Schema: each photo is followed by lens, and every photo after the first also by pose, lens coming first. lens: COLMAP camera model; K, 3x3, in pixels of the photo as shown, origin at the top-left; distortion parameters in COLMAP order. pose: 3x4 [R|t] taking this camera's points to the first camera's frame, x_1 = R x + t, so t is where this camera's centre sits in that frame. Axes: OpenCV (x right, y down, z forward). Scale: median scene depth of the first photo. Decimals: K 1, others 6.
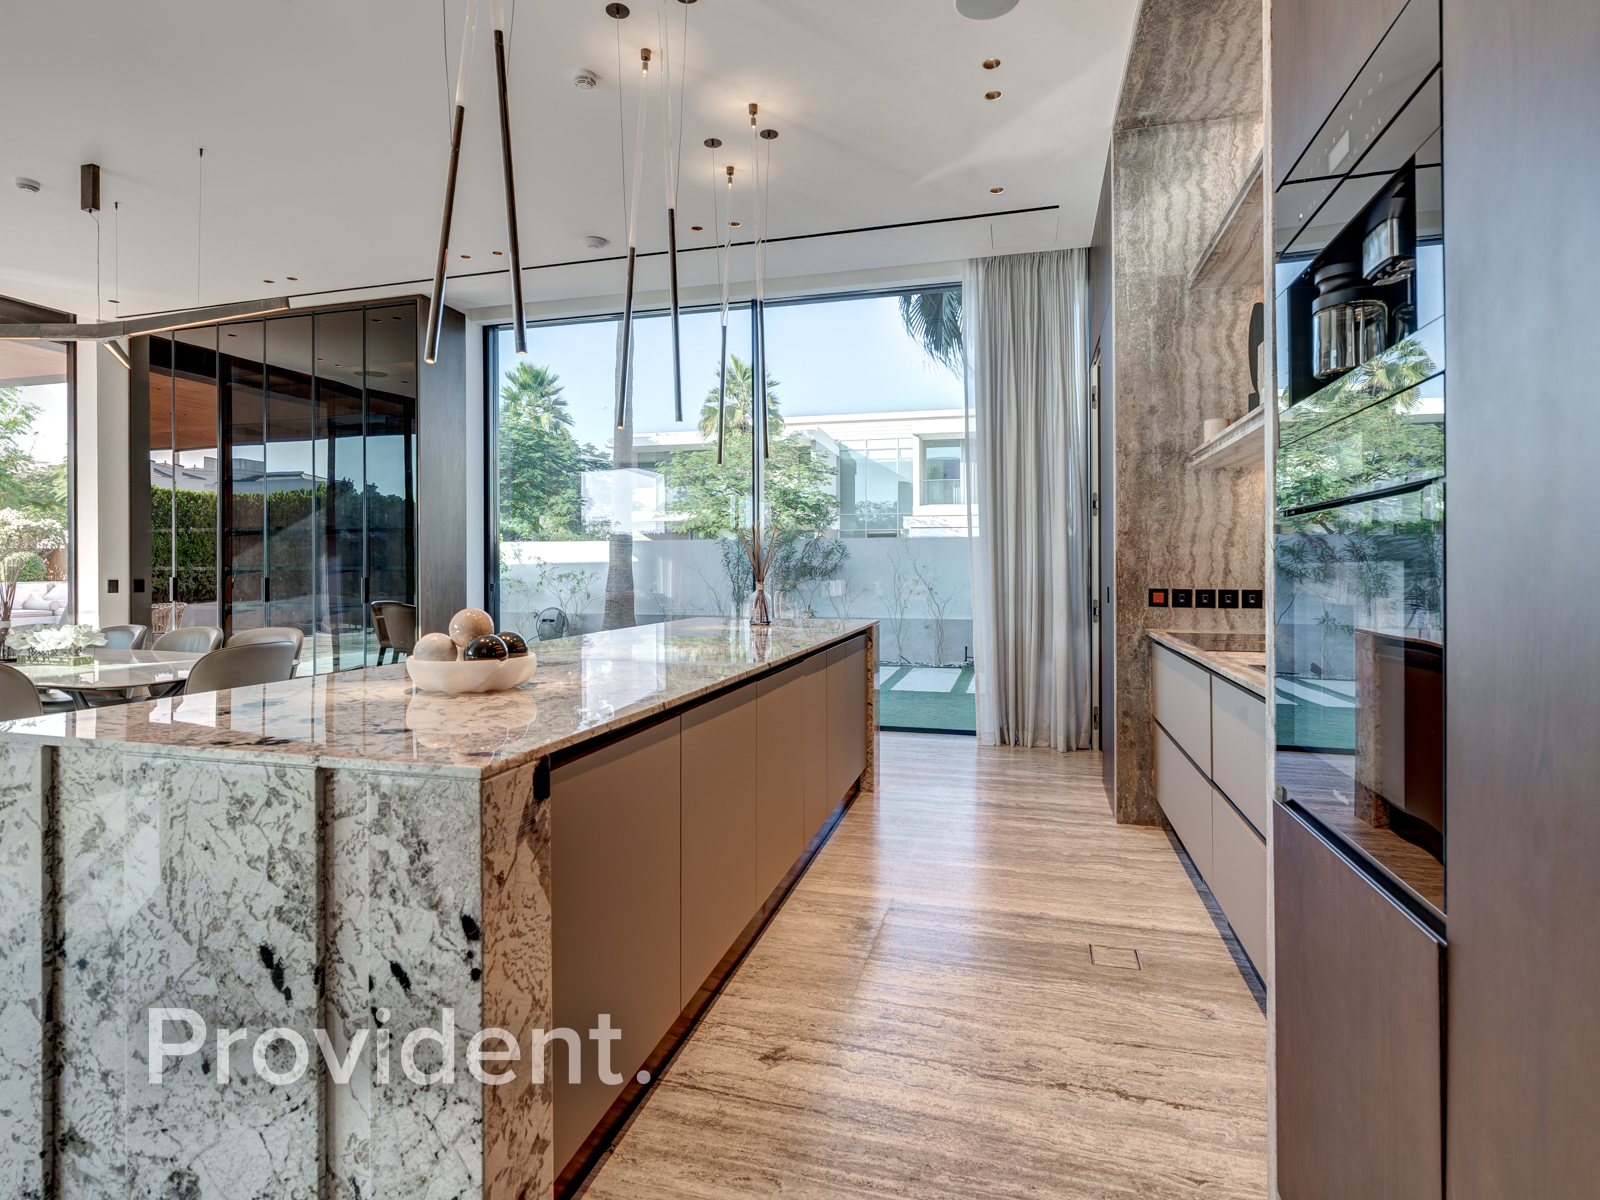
lens RADIAL K [[832.7, 0, 790.3], [0, 832.7, 569.8], [0, 0, 1]] dist [-0.002690, 0.000856]
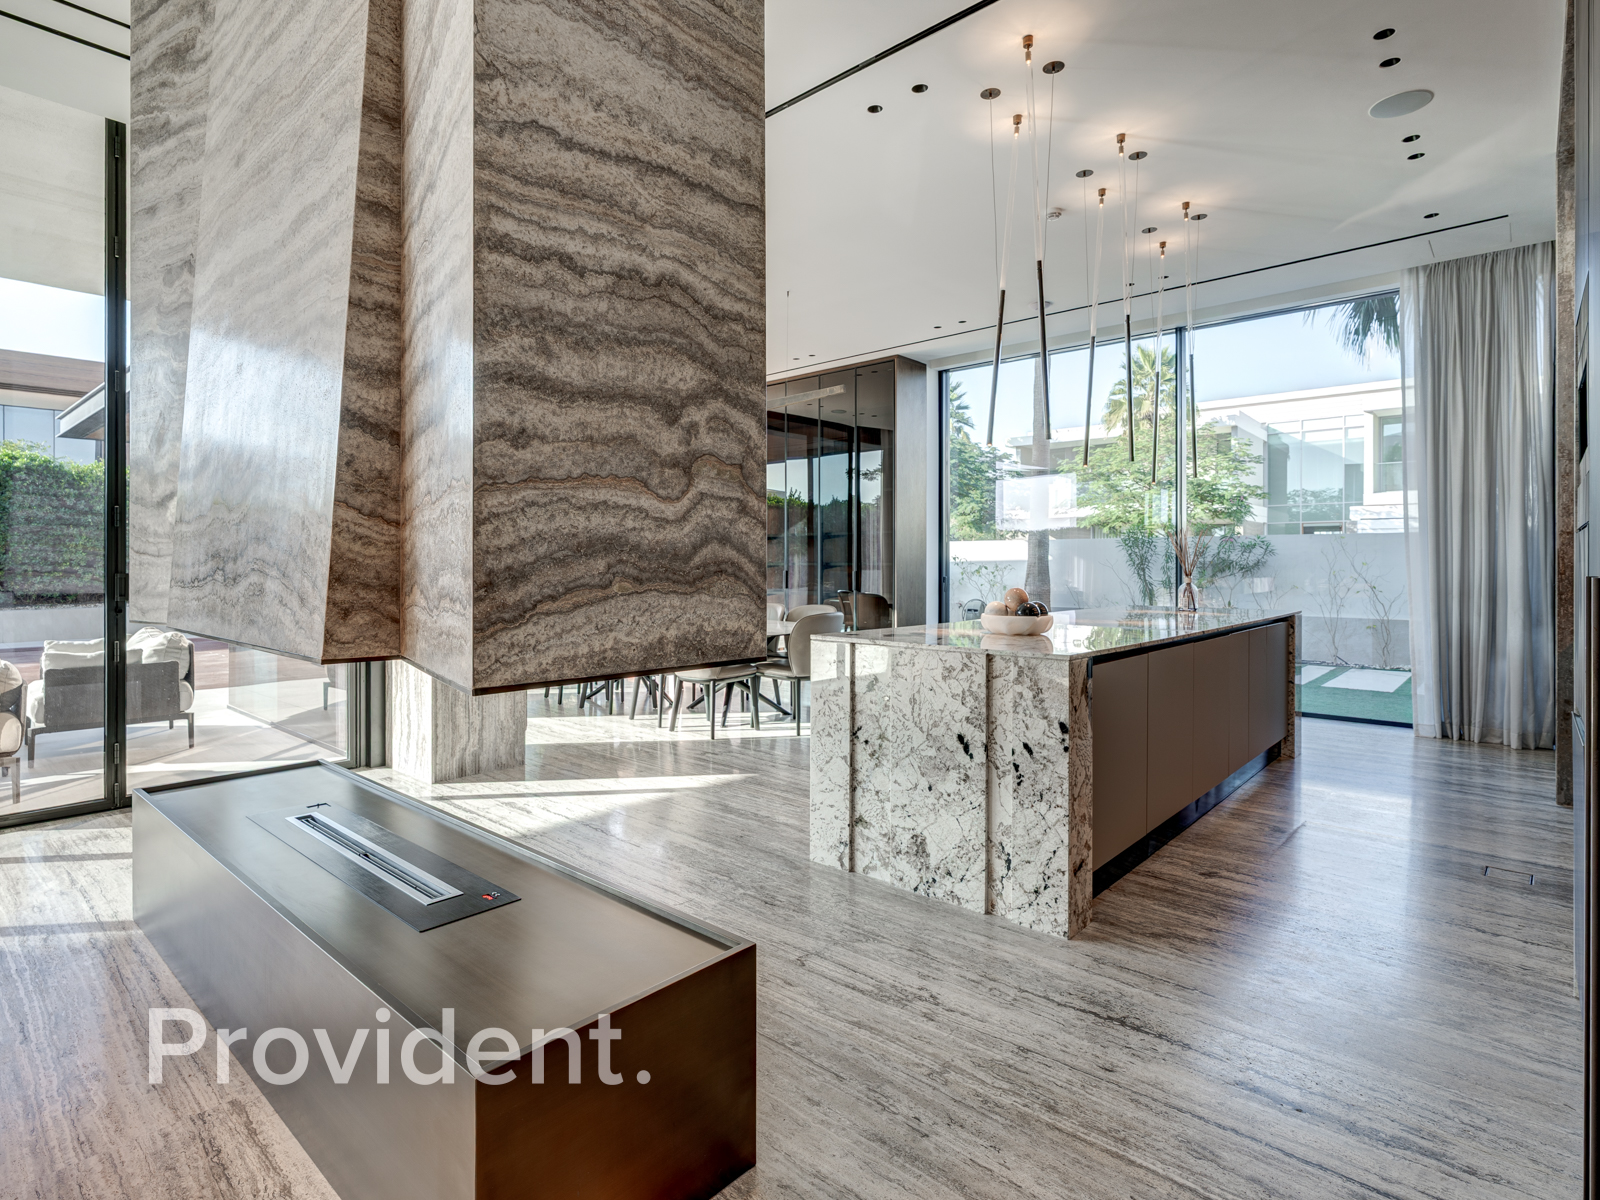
lens RADIAL K [[832.7, 0, 790.3], [0, 832.7, 569.8], [0, 0, 1]] dist [-0.002690, 0.000856]
pose [[0.895533, 0.005705, -0.444959, -0.030129], [-0.003694, 0.999979, 0.005386, 0.001449], [0.444980, -0.003180, 0.895535, -0.715739]]
